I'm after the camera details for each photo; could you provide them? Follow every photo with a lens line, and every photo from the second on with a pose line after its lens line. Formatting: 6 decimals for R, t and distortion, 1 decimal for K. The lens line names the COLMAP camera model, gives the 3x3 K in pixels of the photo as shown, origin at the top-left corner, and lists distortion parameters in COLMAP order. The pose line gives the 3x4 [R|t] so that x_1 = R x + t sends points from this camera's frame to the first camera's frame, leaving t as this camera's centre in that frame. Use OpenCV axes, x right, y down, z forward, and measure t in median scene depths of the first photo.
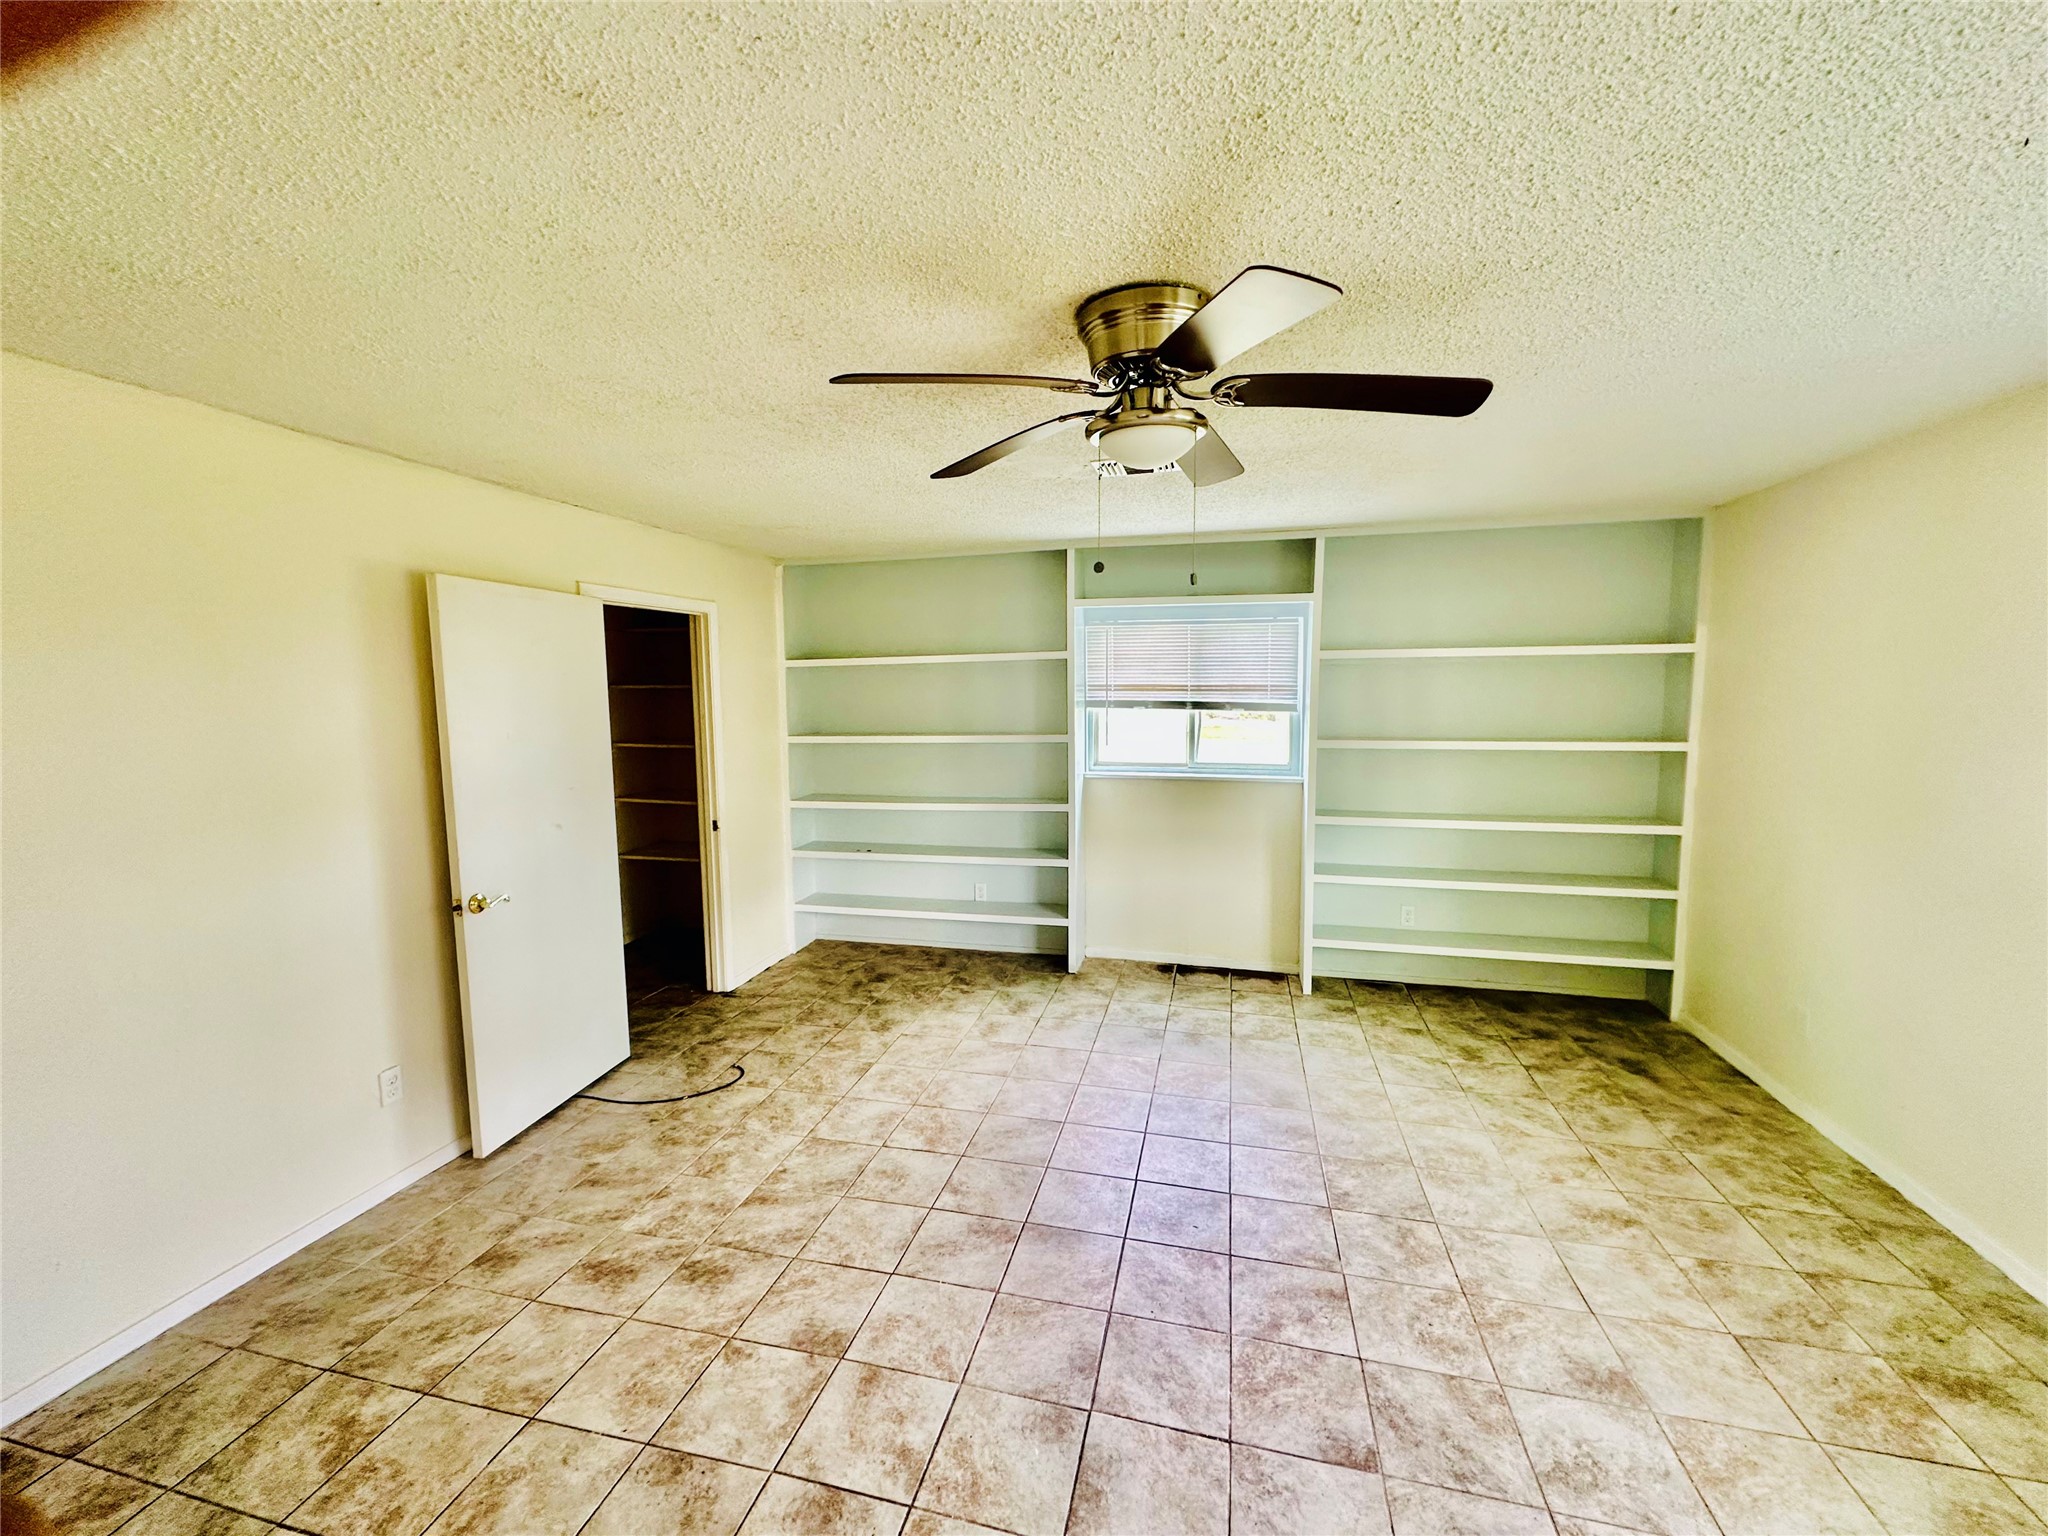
lens RADIAL K [[821.2, 0, 1026.4], [0, 821.2, 773.5], [0, 0, 1]] dist [-0.001508, 0.000950]
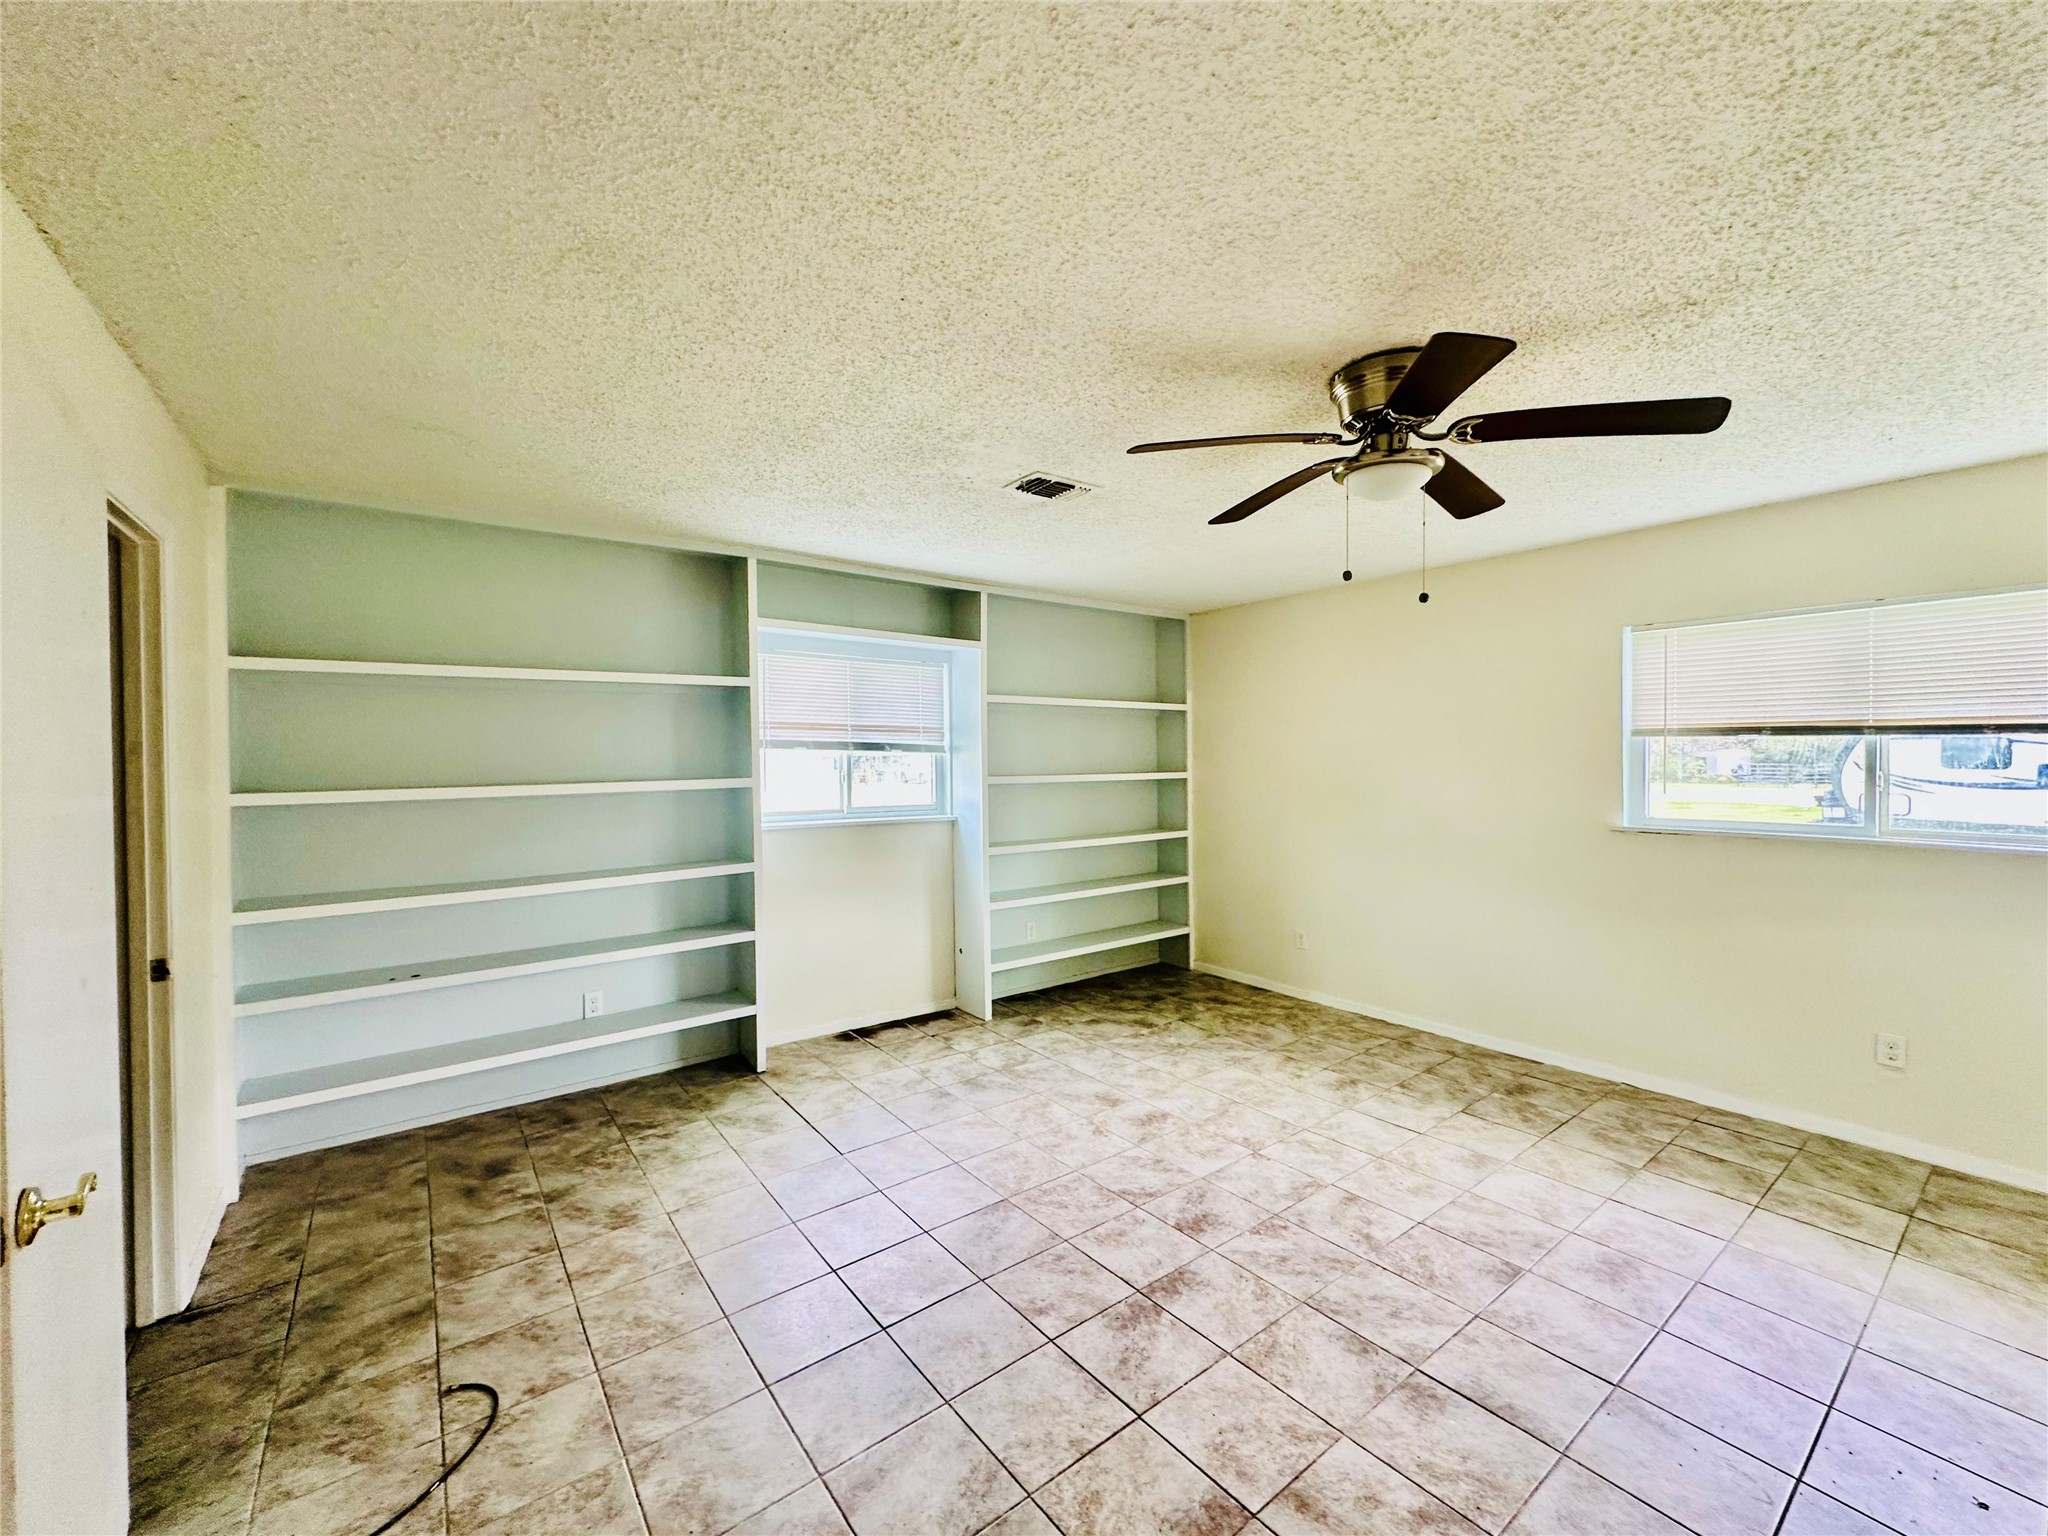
lens RADIAL K [[821.2, 0, 1030.6], [0, 821.2, 768.4], [0, 0, 1]] dist [-0.001508, 0.000950]
pose [[0.620522, -0.005946, 0.784166, -0.652560], [0.083512, 0.994786, -0.058541, 0.023618], [-0.779729, 0.101813, 0.617783, 0.414374]]
